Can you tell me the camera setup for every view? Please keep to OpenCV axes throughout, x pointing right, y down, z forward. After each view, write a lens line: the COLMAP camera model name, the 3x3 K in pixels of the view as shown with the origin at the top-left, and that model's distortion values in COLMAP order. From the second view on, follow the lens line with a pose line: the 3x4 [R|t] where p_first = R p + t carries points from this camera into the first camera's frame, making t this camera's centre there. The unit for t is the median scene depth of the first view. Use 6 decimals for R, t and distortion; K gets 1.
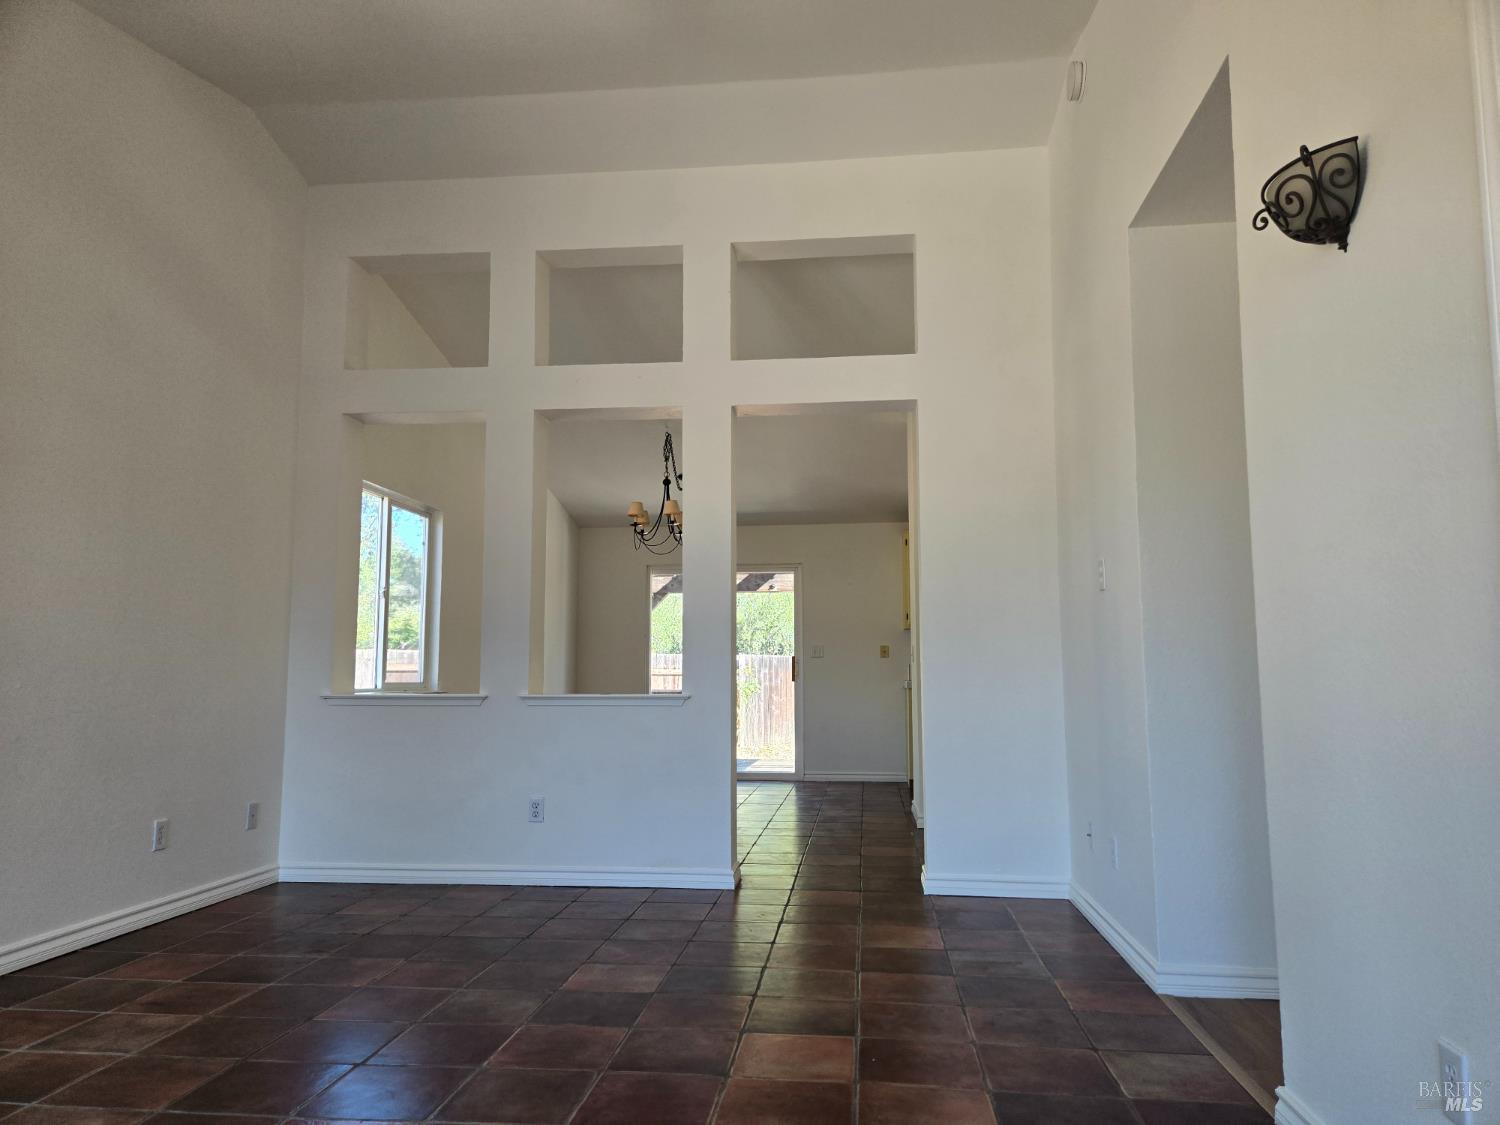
lens RADIAL K [[1006.8, 0, 750.0], [0, 1006.8, 562.5], [0, 0, 1]] dist [0.089530, -0.076733]
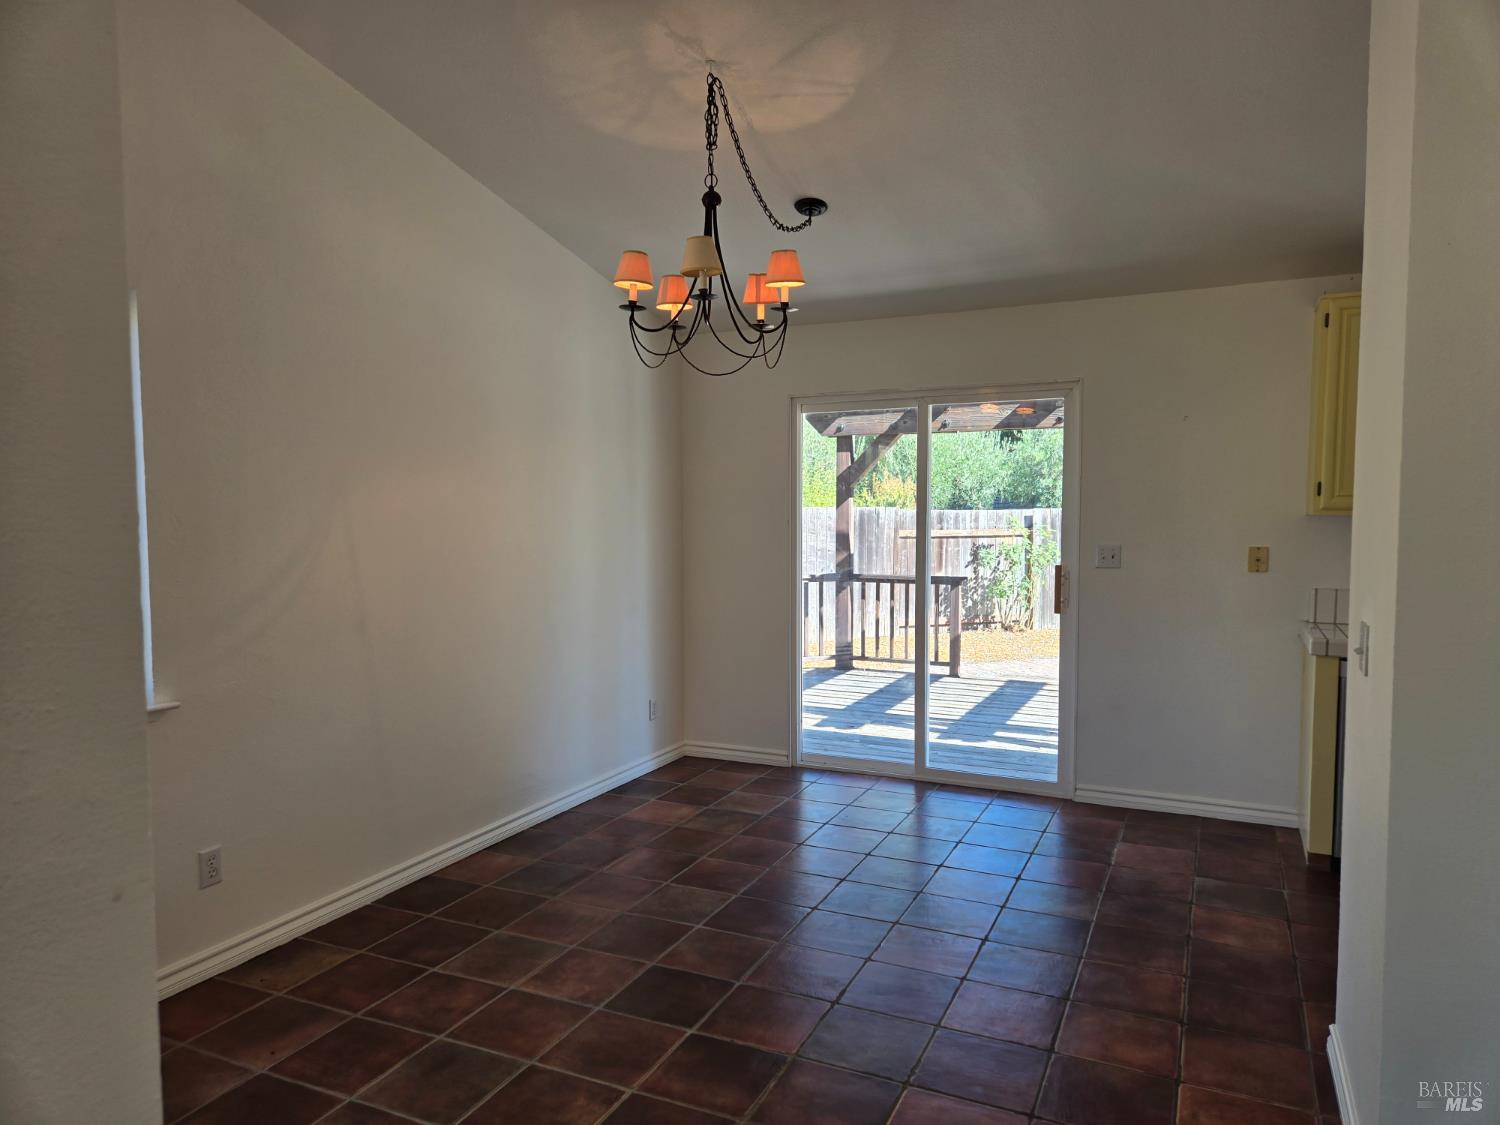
lens RADIAL K [[1006.8, 0, 750.0], [0, 1006.8, 562.5], [0, 0, 1]] dist [0.089530, -0.076733]
pose [[0.948661, 0.019735, -0.315677, 0.114846], [0.033547, 0.986143, 0.162467, 0.003207], [0.314509, -0.164717, 0.934854, 0.930350]]
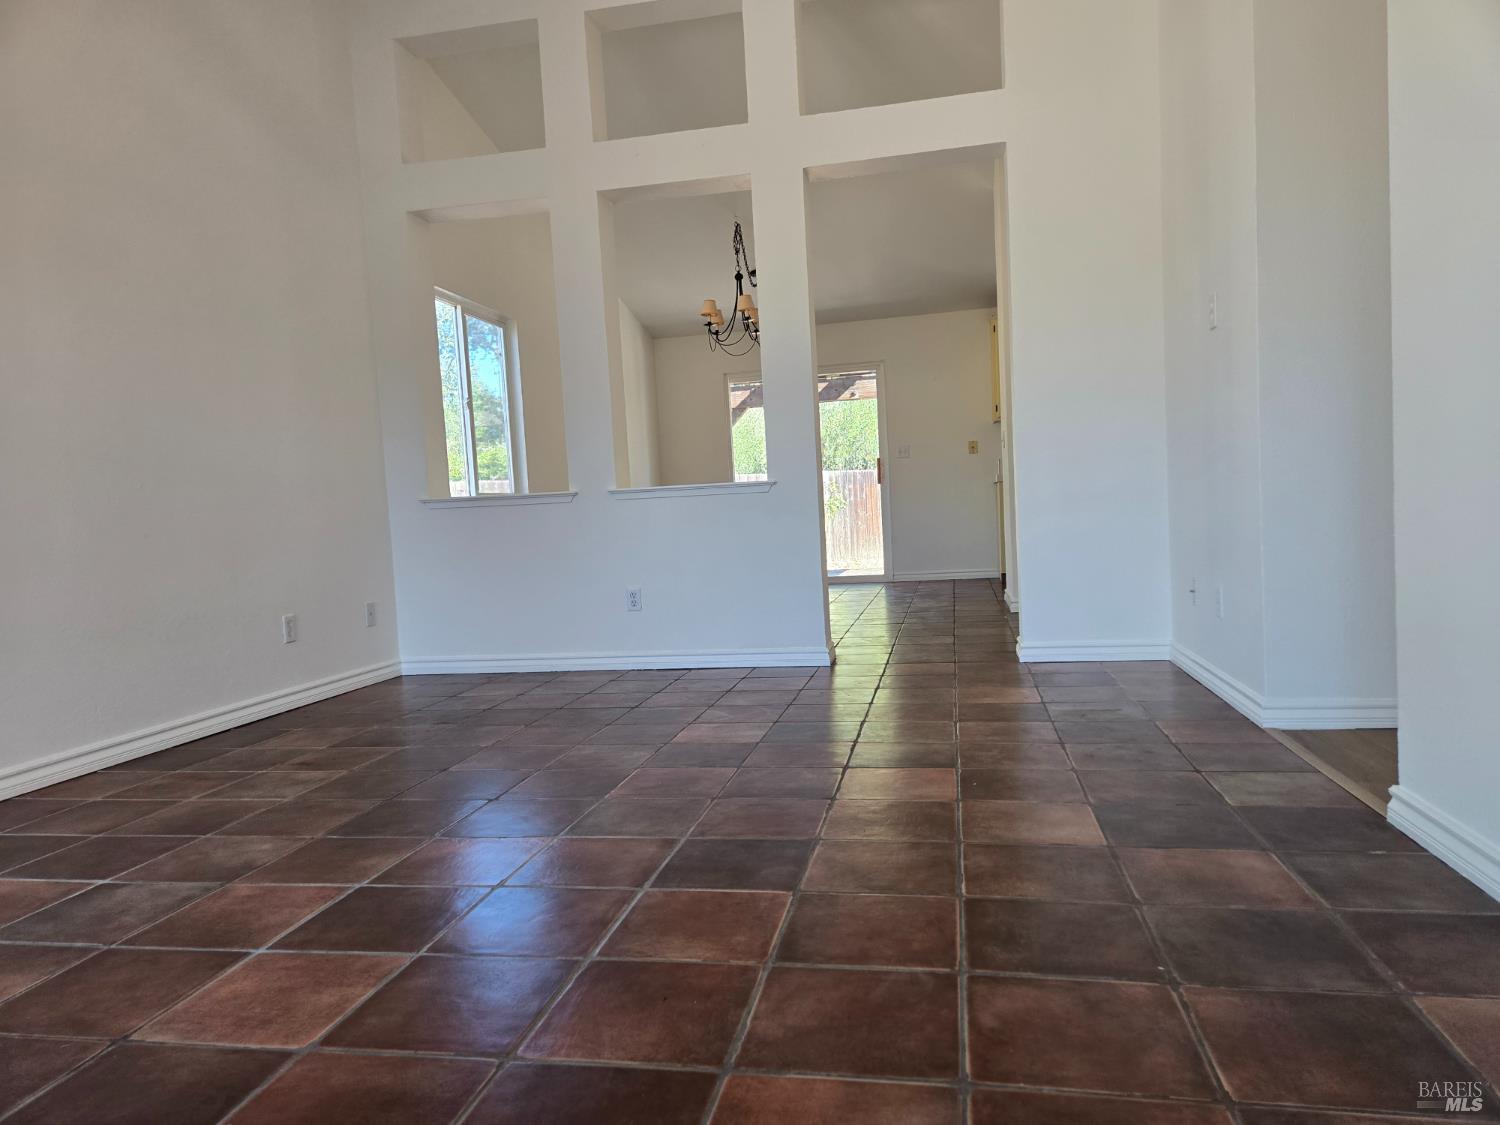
lens RADIAL K [[1014.3, 0, 746.6], [0, 1014.3, 558.9], [0, 0, 1]] dist [0.090475, -0.080554]
pose [[0.994941, -0.047602, -0.088472, -0.003620], [0.061426, 0.985078, 0.160773, 0.046552], [0.079498, -0.165394, 0.983018, 0.002360]]
